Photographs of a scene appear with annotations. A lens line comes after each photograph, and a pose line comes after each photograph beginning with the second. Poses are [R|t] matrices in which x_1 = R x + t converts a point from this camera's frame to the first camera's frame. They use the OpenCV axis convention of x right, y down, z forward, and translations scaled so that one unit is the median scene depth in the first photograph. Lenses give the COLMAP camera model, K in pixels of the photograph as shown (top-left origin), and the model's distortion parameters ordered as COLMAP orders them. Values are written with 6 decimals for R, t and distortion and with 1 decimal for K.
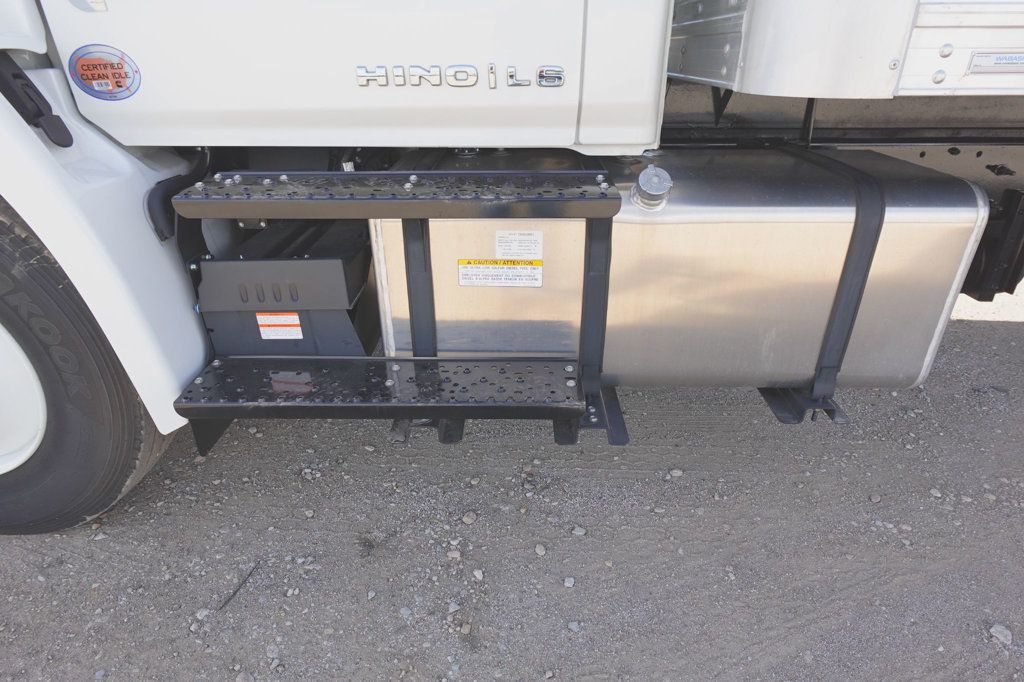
lens RADIAL K [[560.7, 0, 515.3], [0, 560.7, 327.8], [0, 0, 1]] dist [0.002268, -0.001985]
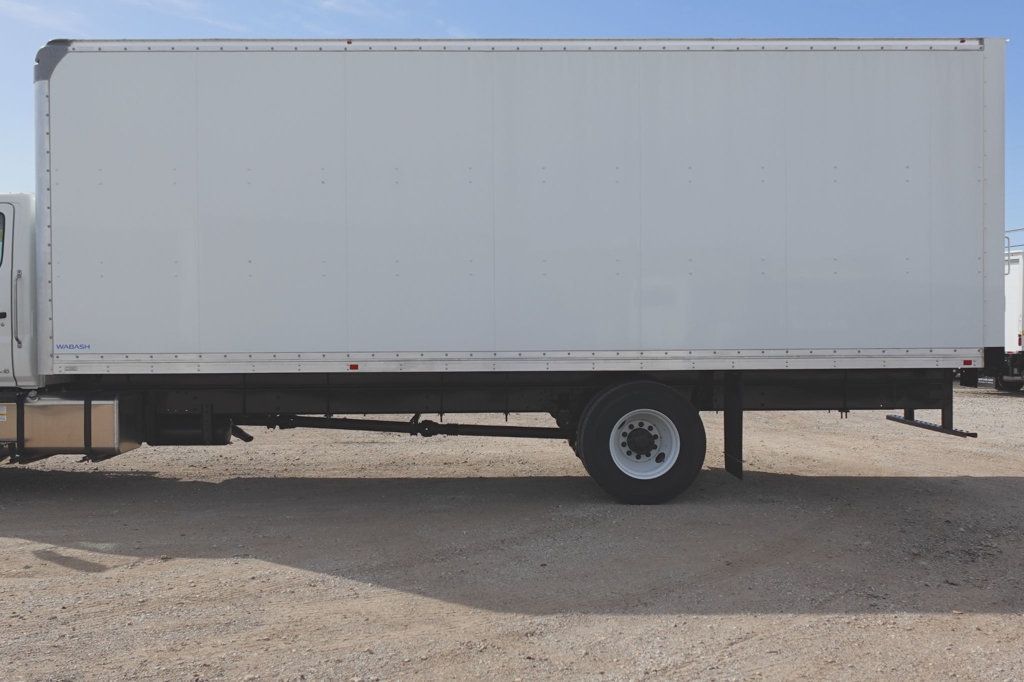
lens RADIAL K [[957.7, 0, 512.0], [0, 957.7, 341.0], [0, 0, 1]] dist [-0.009674, 0.017866]
pose [[0.999706, 0.002271, 0.024149, 3.519122], [0.008349, 0.902561, -0.430482, 2.393440], [-0.022774, 0.430557, 0.902276, -5.480271]]
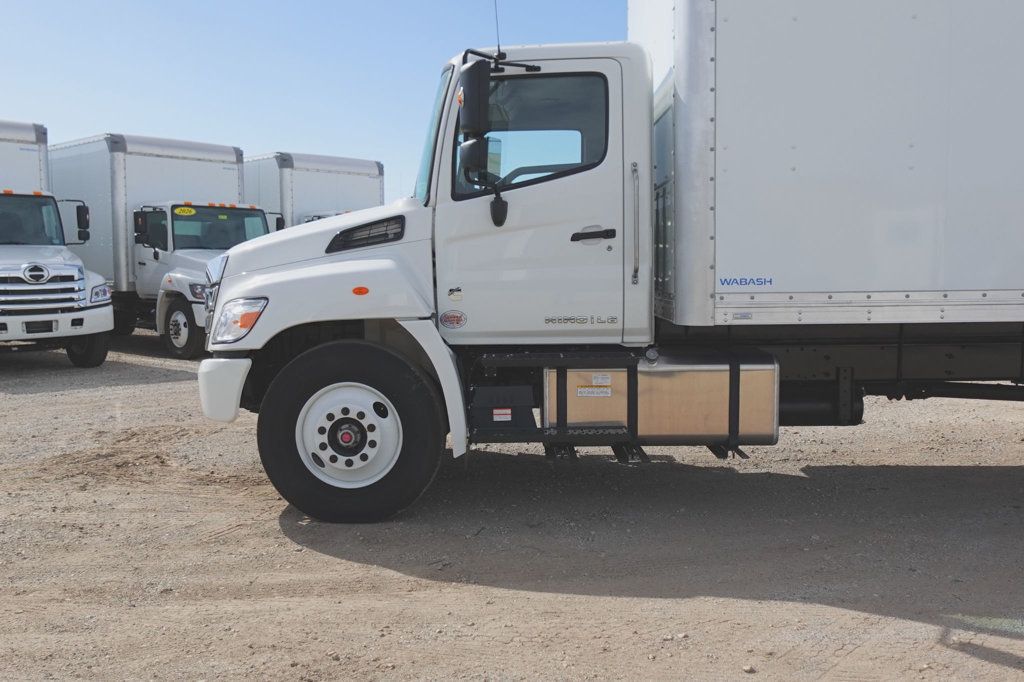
lens RADIAL K [[957.7, 0, 512.0], [0, 957.7, 341.0], [0, 0, 1]] dist [-0.009674, 0.017866]
pose [[0.999993, -0.003770, -0.000512, -0.411893], [0.003311, 0.928717, -0.370775, 1.348588], [0.001873, 0.370770, 0.928723, -3.223788]]
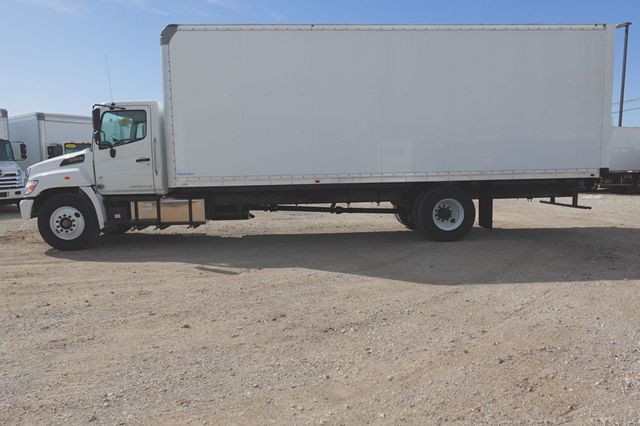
lens RADIAL K [[467.8, 0, 320.0], [0, 467.8, 213.0], [0, 0, 1]] dist [0.003901, 0.003231]
pose [[0.996840, -0.019788, 0.076932, 2.058849], [0.045524, 0.935970, -0.349125, 2.576395], [-0.065097, 0.351524, 0.933913, -5.761259]]
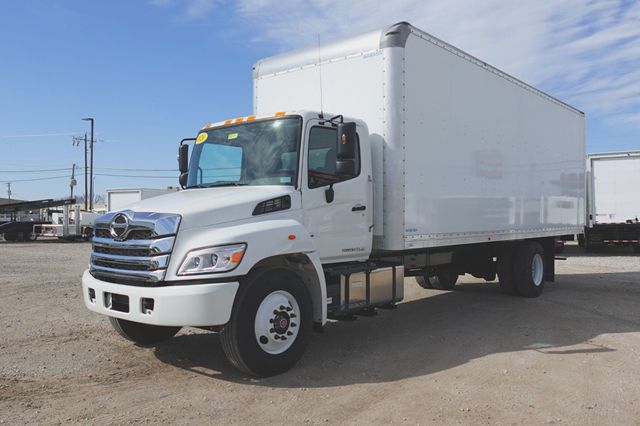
lens RADIAL K [[553.5, 0, 320.0], [0, 553.5, 213.0], [0, 0, 1]] dist [-0.003524, 0.014778]
pose [[0.630079, 0.011373, 0.776448, -4.403286], [0.339898, 0.894979, -0.288932, 0.706103], [-0.698191, 0.445963, 0.560042, -1.999078]]
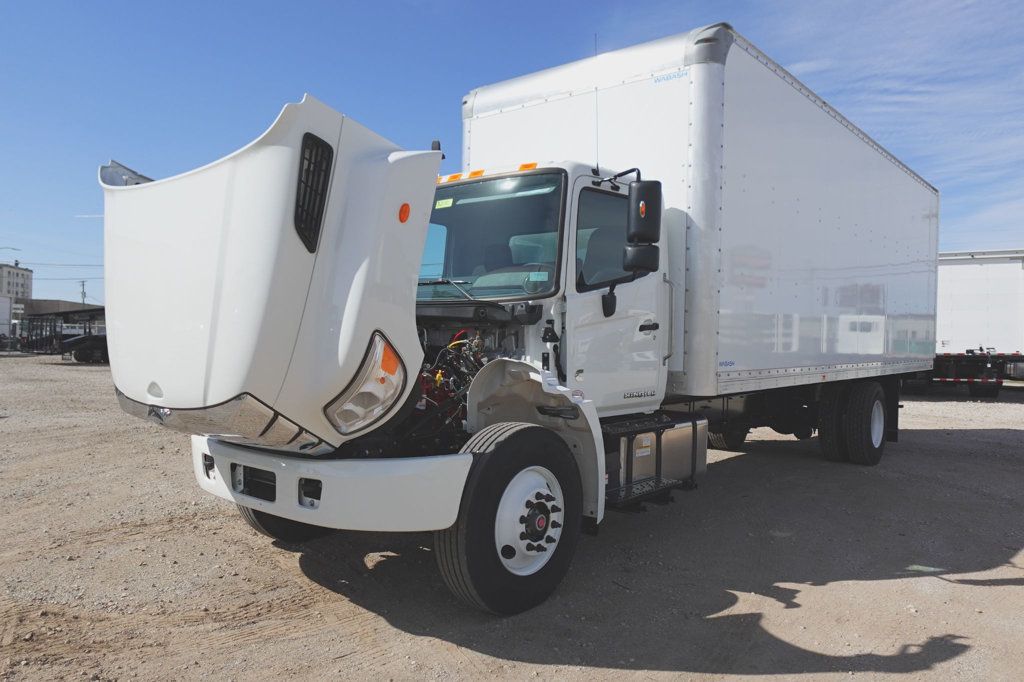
lens RADIAL K [[748.5, 0, 512.0], [0, 748.5, 341.0], [0, 0, 1]] dist [0.003901, 0.003231]
pose [[0.623682, 0.012404, 0.781580, -3.955079], [0.325165, 0.905141, -0.273839, 0.266276], [-0.710836, 0.424931, 0.560487, -1.143721]]
